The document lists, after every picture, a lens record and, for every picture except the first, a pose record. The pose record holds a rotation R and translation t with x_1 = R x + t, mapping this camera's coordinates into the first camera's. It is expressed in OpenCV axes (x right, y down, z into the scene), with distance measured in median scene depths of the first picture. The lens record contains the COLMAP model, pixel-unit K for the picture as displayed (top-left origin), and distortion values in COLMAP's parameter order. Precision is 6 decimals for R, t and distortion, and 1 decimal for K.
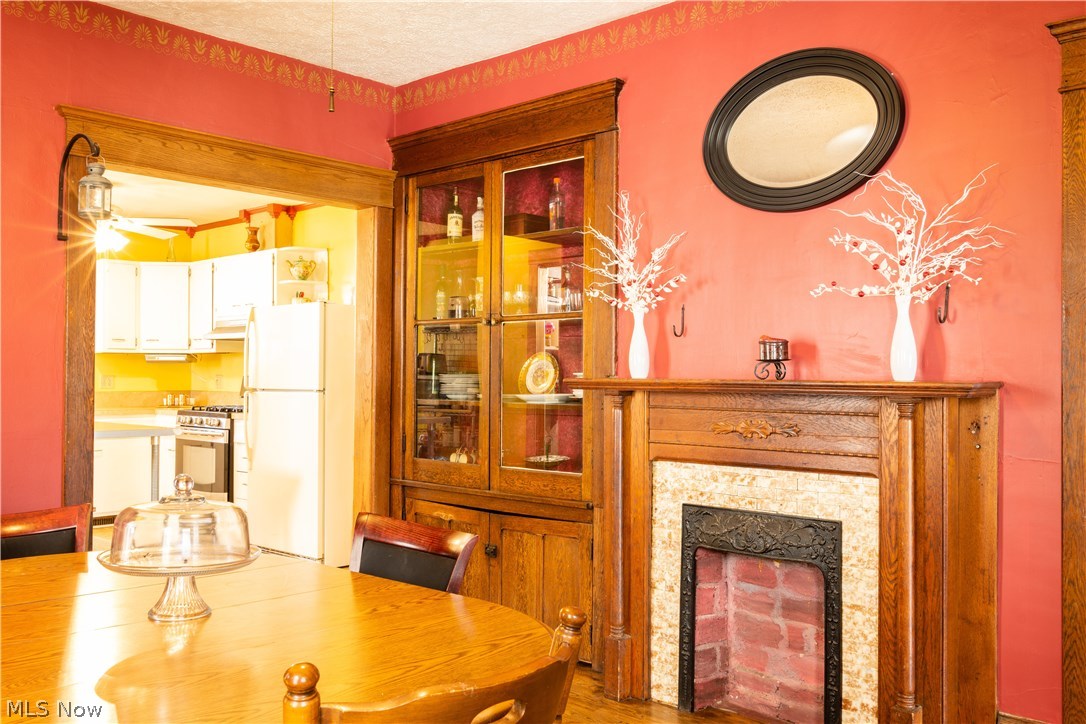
lens RADIAL K [[954.2, 0, 538.6], [0, 954.2, 365.6], [0, 0, 1]] dist [-0.006122, 0.004764]
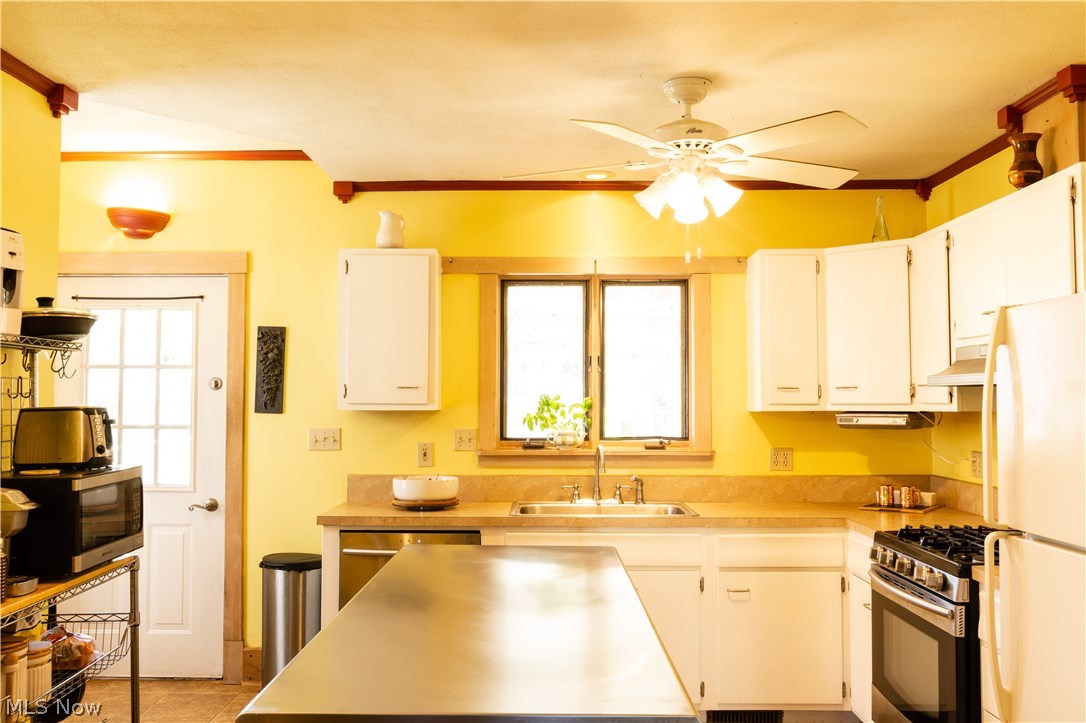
lens RADIAL K [[954.2, 0, 541.5], [0, 954.2, 362.0], [0, 0, 1]] dist [-0.006122, 0.004764]
pose [[0.679499, -0.034671, -0.732857, -0.128075], [0.009164, 0.999206, -0.038774, -0.022774], [0.733619, 0.019631, 0.679277, 0.524288]]
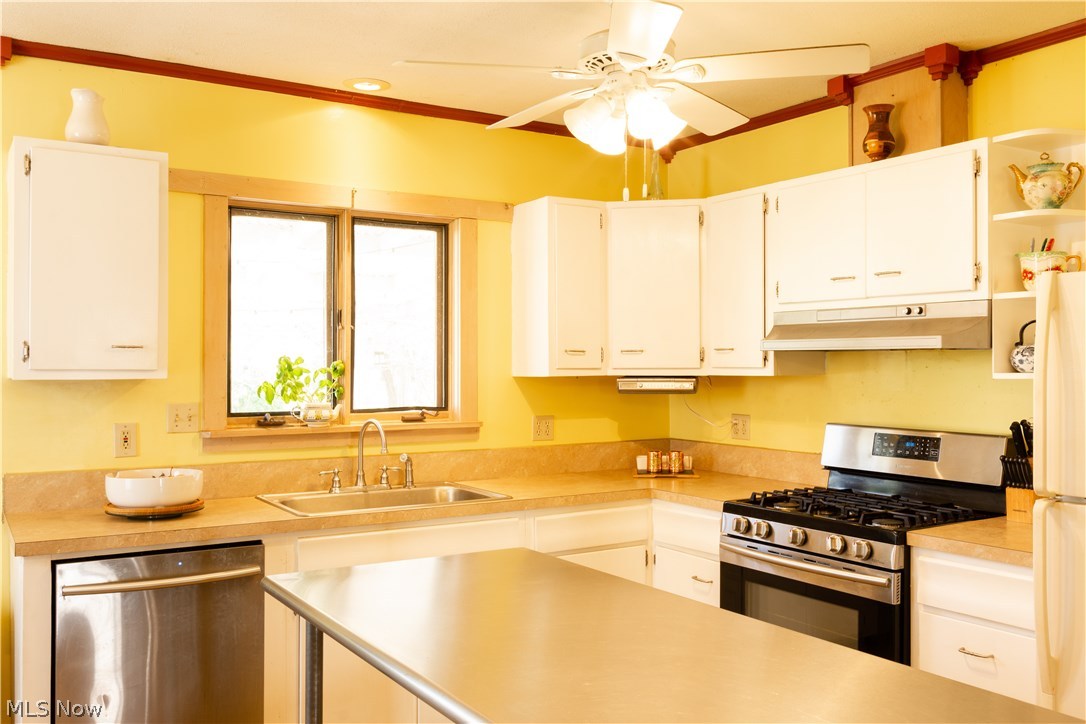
lens RADIAL K [[954.2, 0, 546.3], [0, 954.2, 359.9], [0, 0, 1]] dist [-0.006122, 0.004764]
pose [[0.968469, -0.005468, -0.249073, -0.337518], [0.006675, 0.999970, 0.004001, -0.025373], [0.249043, -0.005538, 0.968477, 0.508713]]
